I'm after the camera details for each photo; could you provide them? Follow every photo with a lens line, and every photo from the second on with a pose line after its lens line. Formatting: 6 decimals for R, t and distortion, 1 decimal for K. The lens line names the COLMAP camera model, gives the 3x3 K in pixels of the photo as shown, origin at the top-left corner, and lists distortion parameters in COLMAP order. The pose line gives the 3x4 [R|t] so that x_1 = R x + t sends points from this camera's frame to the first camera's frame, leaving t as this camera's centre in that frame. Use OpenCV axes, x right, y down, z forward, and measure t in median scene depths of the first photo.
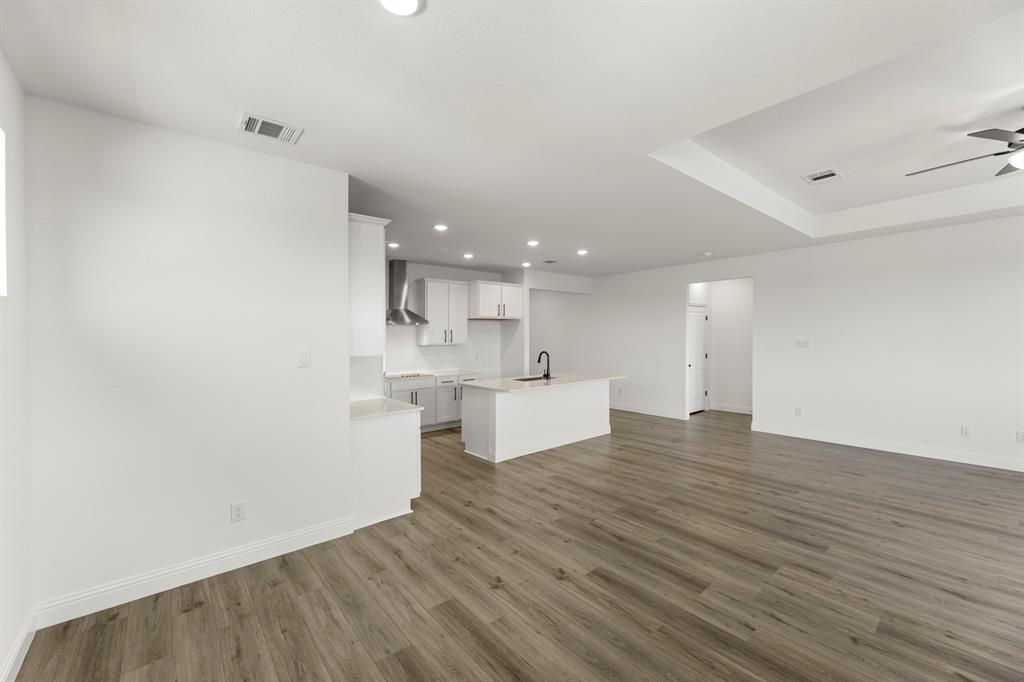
lens RADIAL K [[409.1, 0, 511.1], [0, 409.1, 338.3], [0, 0, 1]] dist [0.000815, 0.000135]
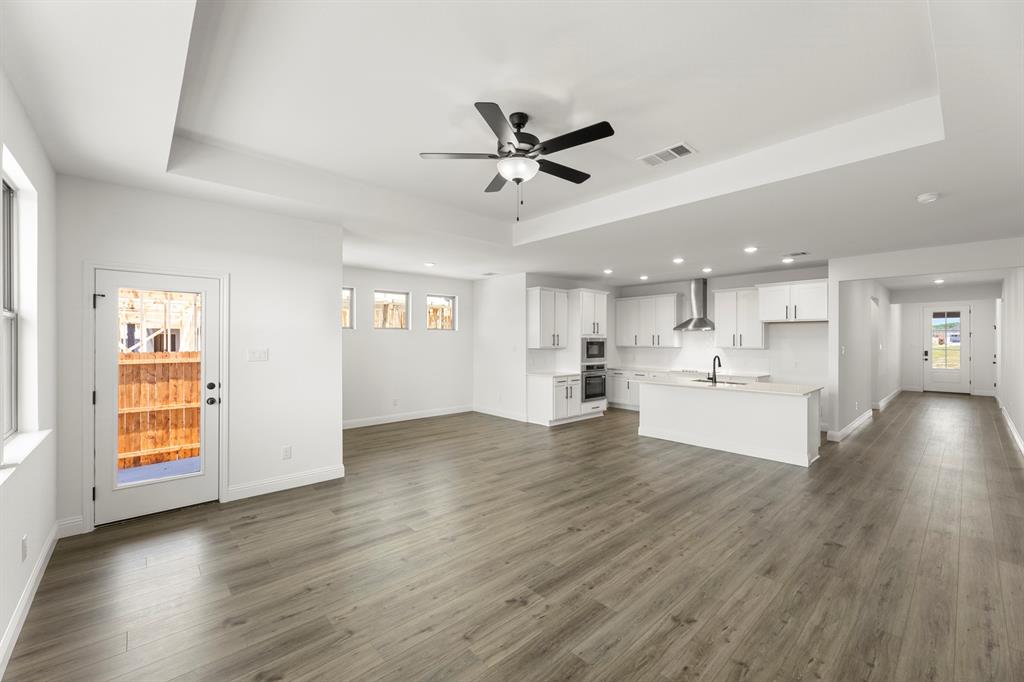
lens RADIAL K [[409.1, 0, 510.7], [0, 409.1, 339.7], [0, 0, 1]] dist [0.000815, 0.000135]
pose [[0.031131, 0.003382, -0.999510, 1.539685], [-0.007094, 0.999970, 0.003163, -0.011259], [0.999490, 0.006992, 0.031154, 0.641504]]
